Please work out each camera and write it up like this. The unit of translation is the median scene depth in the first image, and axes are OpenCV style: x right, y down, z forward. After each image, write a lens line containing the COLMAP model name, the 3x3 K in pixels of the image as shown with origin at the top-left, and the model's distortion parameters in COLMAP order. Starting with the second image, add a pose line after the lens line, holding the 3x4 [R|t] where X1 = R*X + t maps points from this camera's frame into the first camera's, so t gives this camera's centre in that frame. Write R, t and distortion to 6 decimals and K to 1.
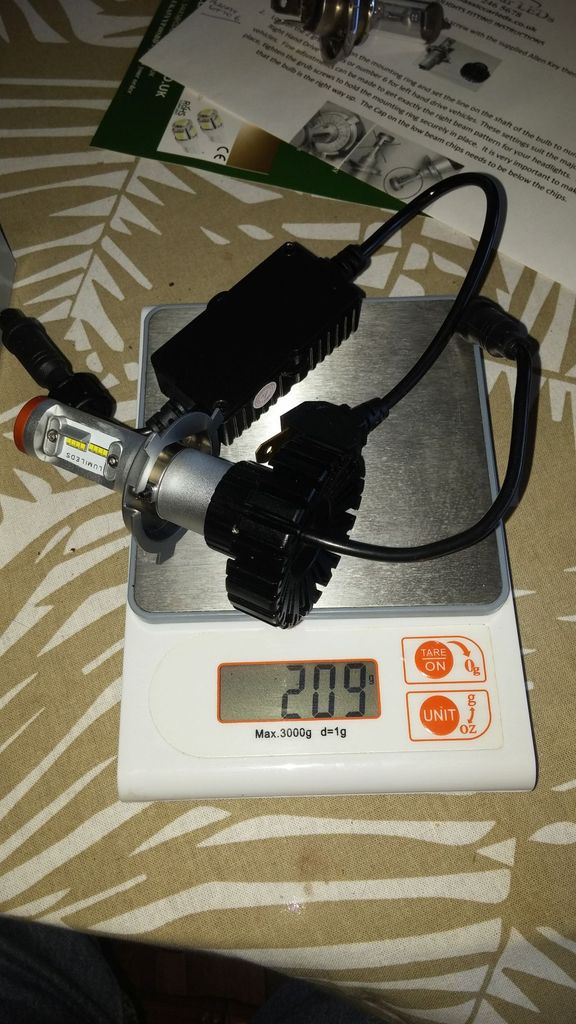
lens RADIAL K [[894.2, 0, 288.0], [0, 894.2, 512.0], [0, 0, 1]] dist [0.055840, -0.007072]
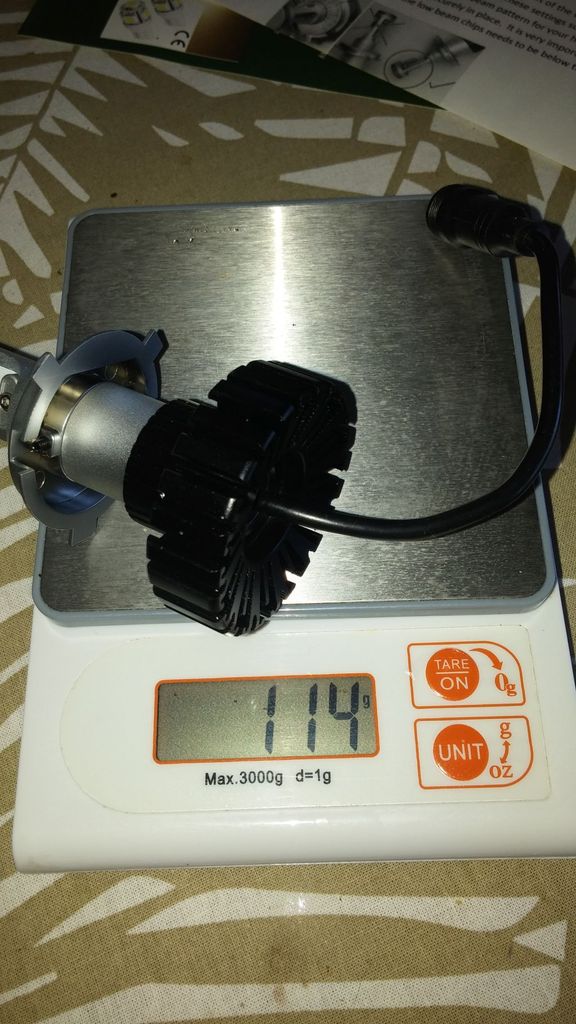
lens RADIAL K [[901.5, 0, 281.3], [0, 901.5, 521.4], [0, 0, 1]] dist [0.055367, -0.010730]
pose [[0.999849, -0.008179, -0.015316, 0.036652], [0.008449, 0.999808, 0.017689, 0.026747], [0.015169, -0.017816, 0.999726, 0.267787]]
